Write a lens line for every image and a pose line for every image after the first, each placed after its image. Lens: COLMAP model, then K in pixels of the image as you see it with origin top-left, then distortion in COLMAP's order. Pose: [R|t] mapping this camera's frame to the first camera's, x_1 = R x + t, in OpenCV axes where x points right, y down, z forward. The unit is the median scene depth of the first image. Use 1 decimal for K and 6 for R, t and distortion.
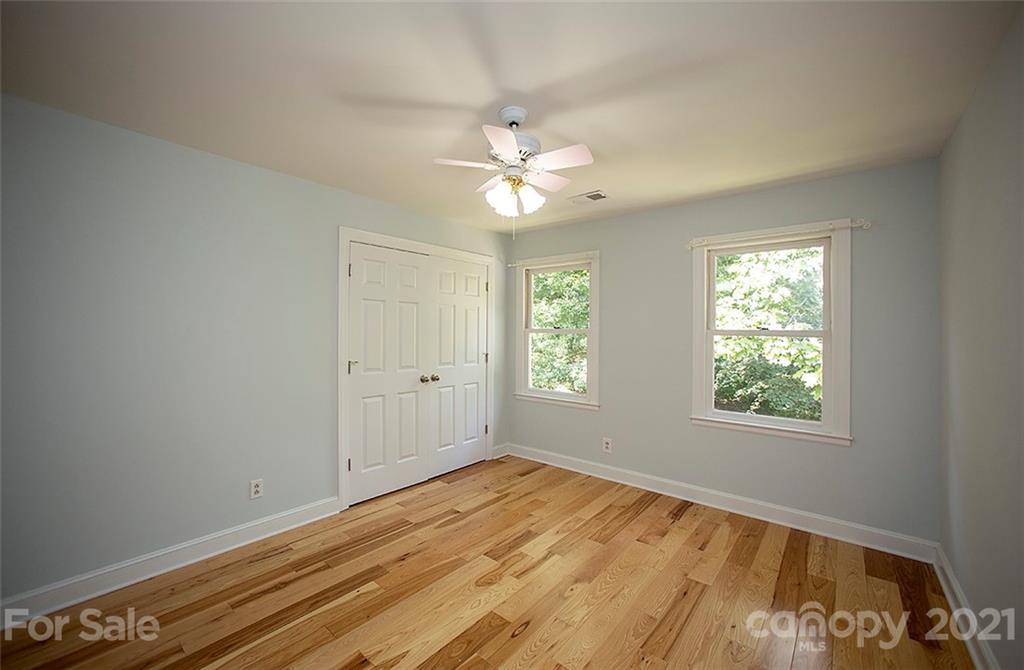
lens RADIAL K [[408.6, 0, 509.2], [0, 408.6, 328.2], [0, 0, 1]] dist [-0.033564, 0.015239]
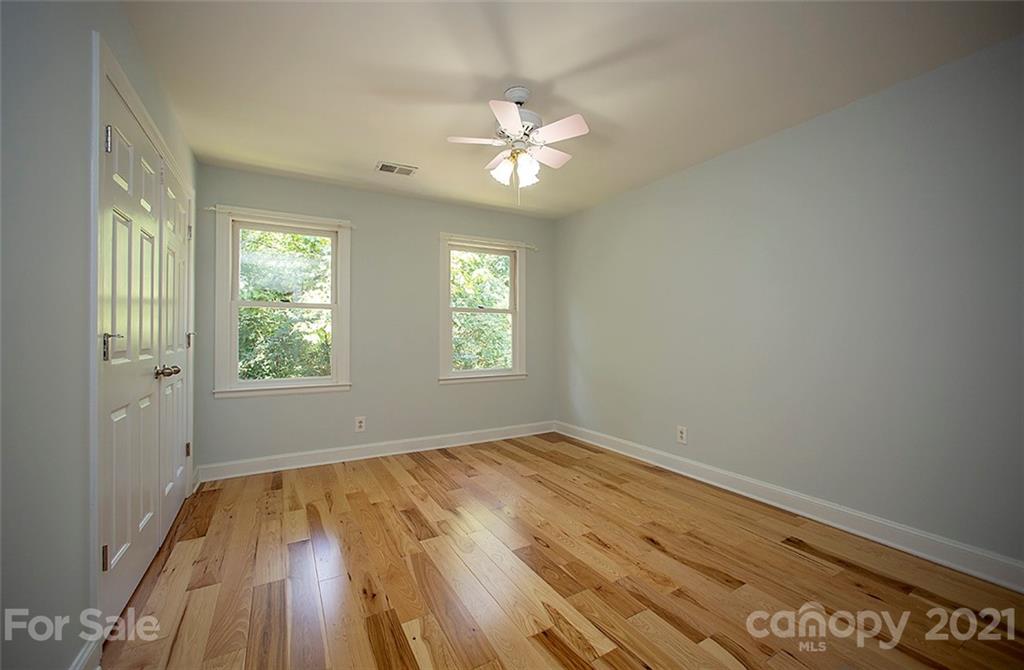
lens RADIAL K [[408.6, 0, 509.2], [0, 408.6, 328.2], [0, 0, 1]] dist [-0.033564, 0.015239]
pose [[0.347500, 0.003565, 0.937673, -0.649287], [0.000864, 0.999991, -0.004122, 0.076668], [-0.937680, 0.002243, 0.347494, 0.398463]]
